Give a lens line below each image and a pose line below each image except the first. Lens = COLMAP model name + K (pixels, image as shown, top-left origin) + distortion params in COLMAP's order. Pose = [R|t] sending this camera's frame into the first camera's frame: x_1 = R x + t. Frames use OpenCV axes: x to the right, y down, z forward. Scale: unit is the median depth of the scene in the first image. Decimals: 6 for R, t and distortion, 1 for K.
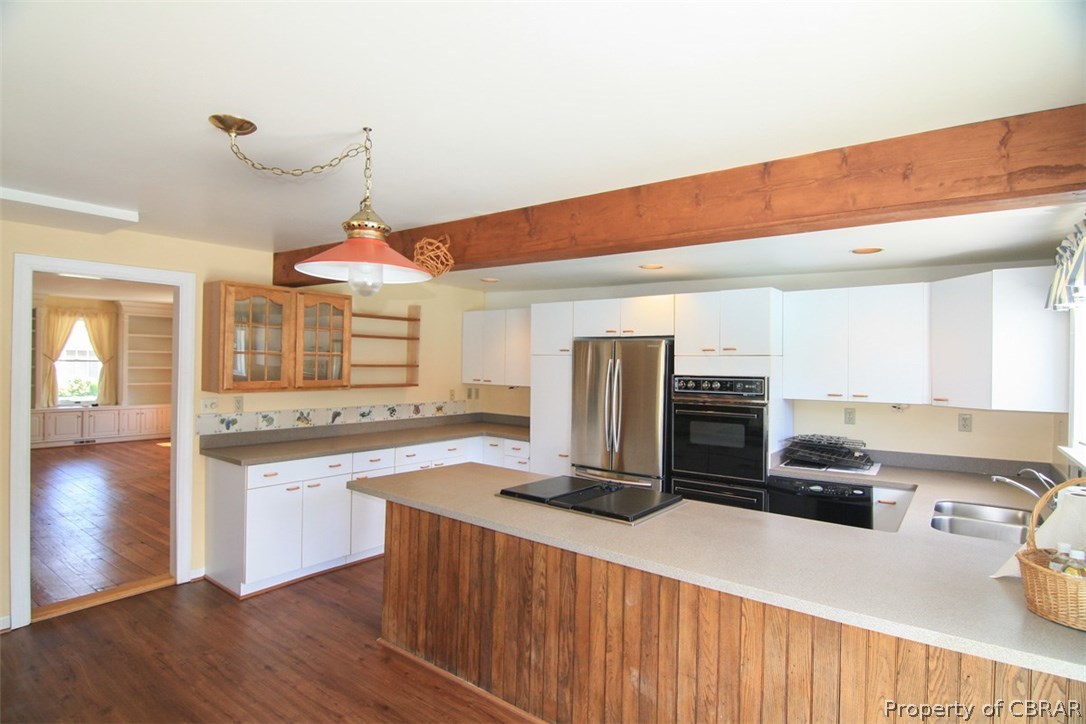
lens RADIAL K [[556.7, 0, 549.2], [0, 556.7, 363.6], [0, 0, 1]] dist [-0.022026, -0.001189]
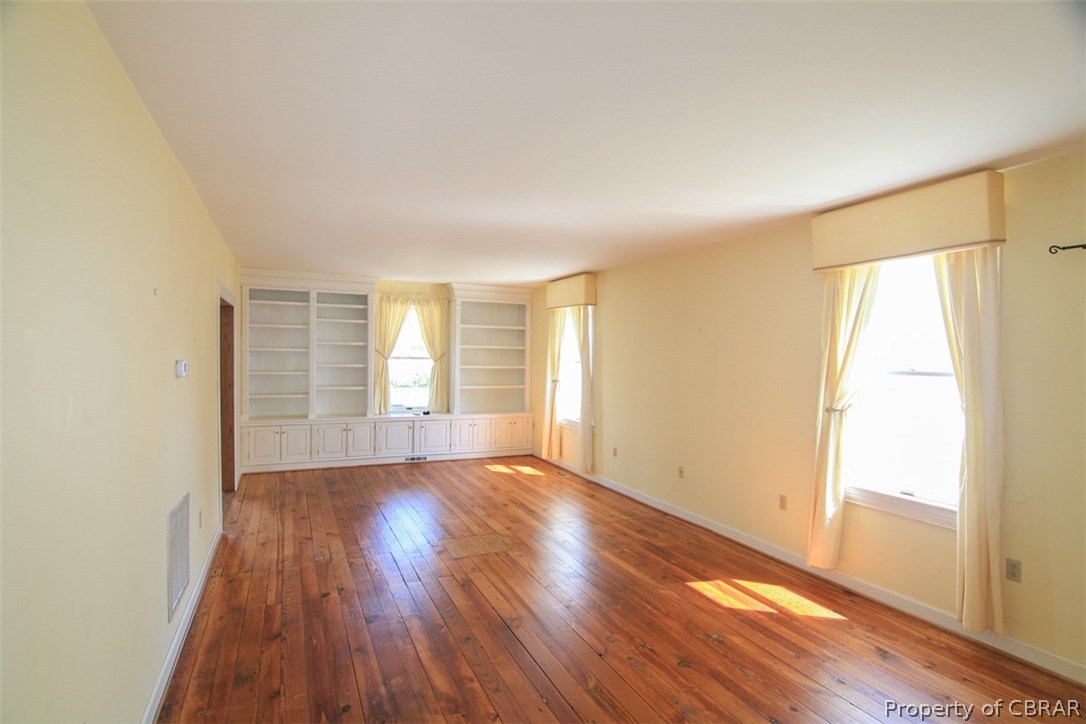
lens RADIAL K [[556.7, 0, 548.3], [0, 556.7, 360.4], [0, 0, 1]] dist [-0.022026, -0.001189]
pose [[0.884226, 0.005324, -0.467028, -0.298857], [-0.003820, 0.999984, 0.004168, -0.006252], [0.467043, -0.001901, 0.884232, 0.373542]]
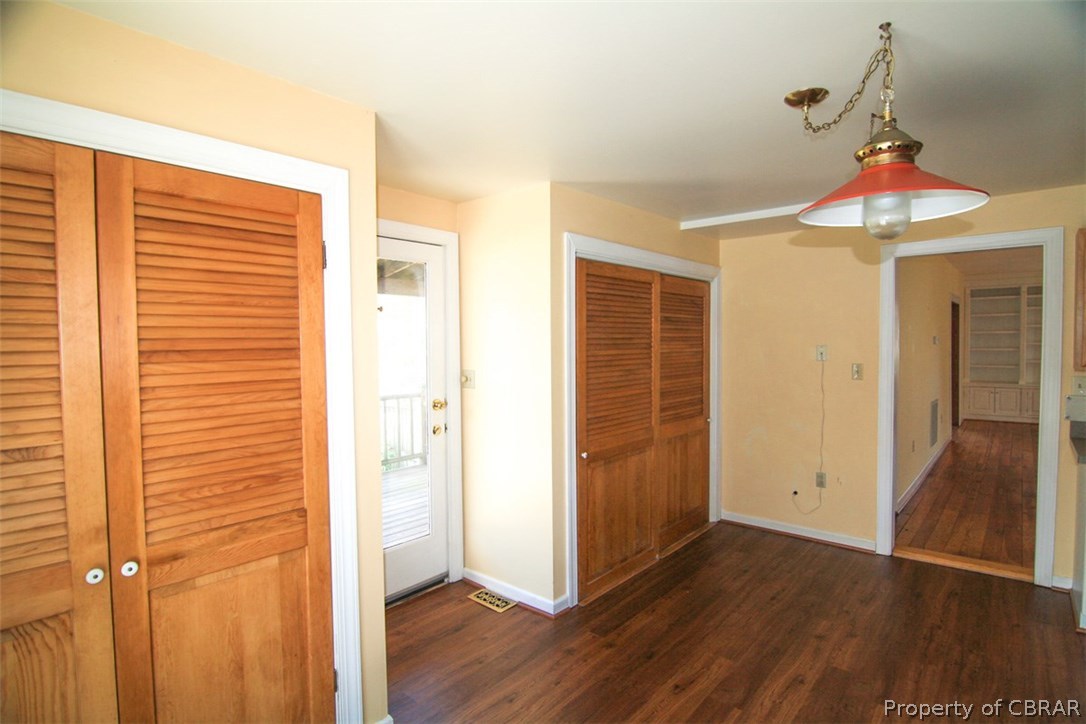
lens RADIAL K [[556.7, 0, 550.5], [0, 556.7, 361.8], [0, 0, 1]] dist [-0.022026, -0.001189]
pose [[-0.063668, 0.025729, -0.997639, 0.094832], [0.009032, 0.999642, 0.025204, 0.005772], [0.997930, -0.007406, -0.063878, 0.111177]]
